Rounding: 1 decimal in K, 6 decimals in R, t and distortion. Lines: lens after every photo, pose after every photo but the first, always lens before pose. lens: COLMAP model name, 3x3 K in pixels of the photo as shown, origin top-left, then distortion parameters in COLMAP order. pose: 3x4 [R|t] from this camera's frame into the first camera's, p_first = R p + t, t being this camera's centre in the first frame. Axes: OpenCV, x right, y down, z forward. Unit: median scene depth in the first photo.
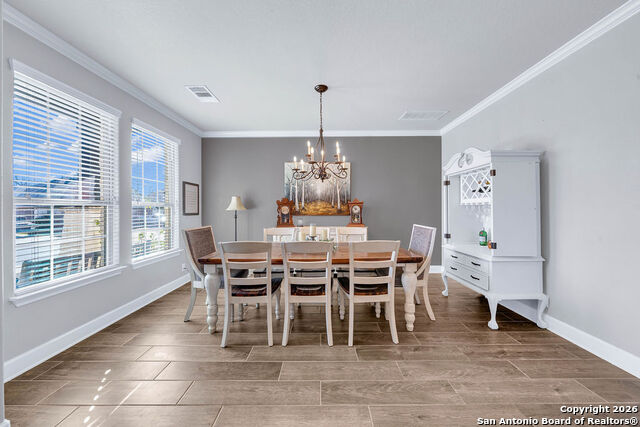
lens RADIAL K [[219.1, 0, 319.3], [0, 219.1, 213.3], [0, 0, 1]] dist [-0.006472, -0.000432]
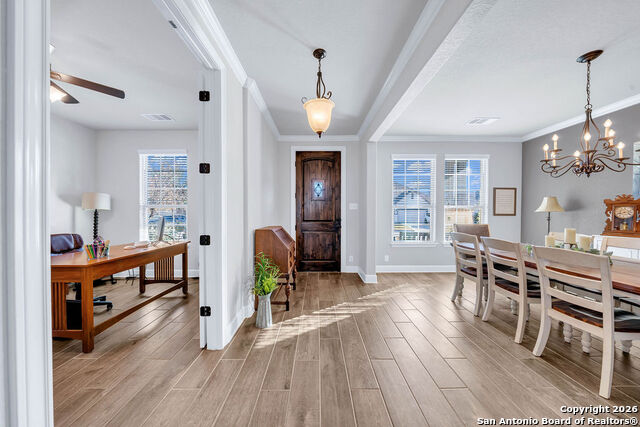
lens RADIAL K [[219.1, 0, 318.7], [0, 219.1, 213.3], [0, 0, 1]] dist [-0.006472, -0.000432]
pose [[0.021220, 0.017903, -0.999615, 0.750554], [-0.021762, 0.999611, 0.017441, -0.005594], [0.999538, 0.021384, 0.021601, 0.020252]]
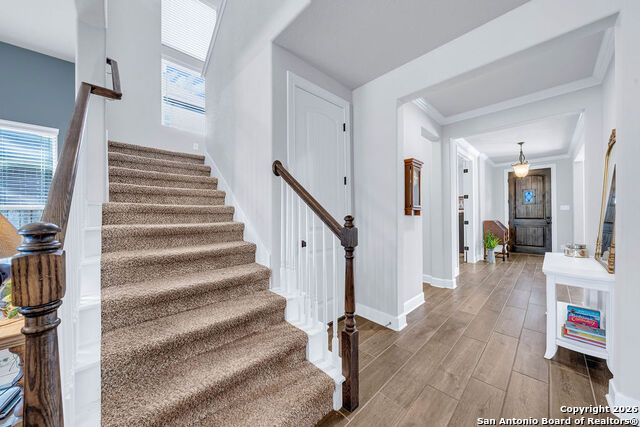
lens RADIAL K [[219.1, 0, 322.7], [0, 219.1, 212.8], [0, 0, 1]] dist [-0.006472, -0.000432]
pose [[-0.709742, 0.015354, -0.704294, 2.785492], [0.003504, 0.999827, 0.018265, -0.037157], [0.704453, 0.010496, -0.709673, 0.186917]]
